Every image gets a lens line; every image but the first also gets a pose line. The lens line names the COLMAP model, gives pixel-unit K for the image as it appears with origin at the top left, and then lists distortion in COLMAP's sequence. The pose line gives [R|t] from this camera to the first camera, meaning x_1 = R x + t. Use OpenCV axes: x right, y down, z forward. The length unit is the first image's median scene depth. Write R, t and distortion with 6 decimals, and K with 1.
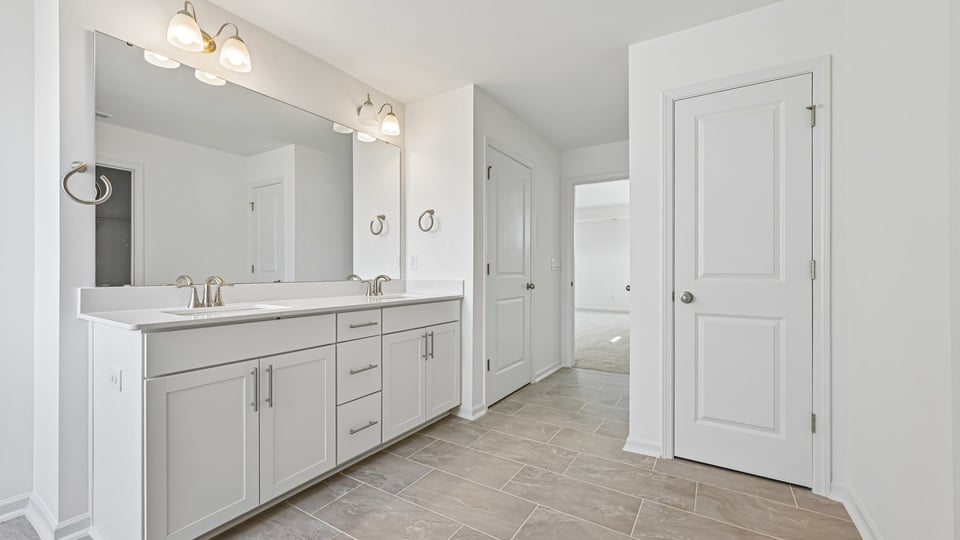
lens RADIAL K [[384.3, 0, 481.2], [0, 384.3, 270.3], [0, 0, 1]] dist [0.003487, 0.000457]
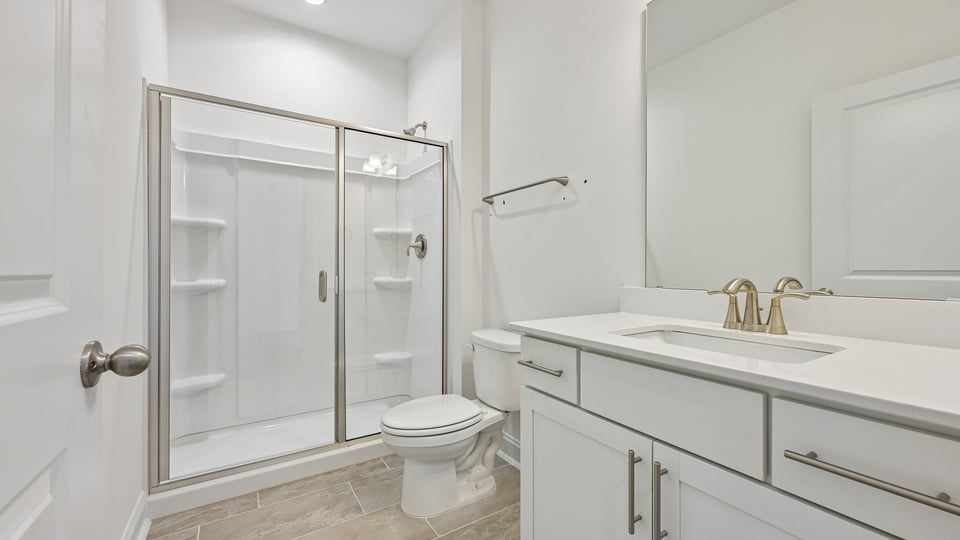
lens RADIAL K [[384.3, 0, 481.2], [0, 384.3, 270.3], [0, 0, 1]] dist [0.003487, 0.000457]
pose [[-0.433082, -0.006527, -0.901331, 0.261981], [0.000265, 0.999973, -0.007369, -0.009860], [0.901354, -0.003430, -0.433069, 1.051695]]
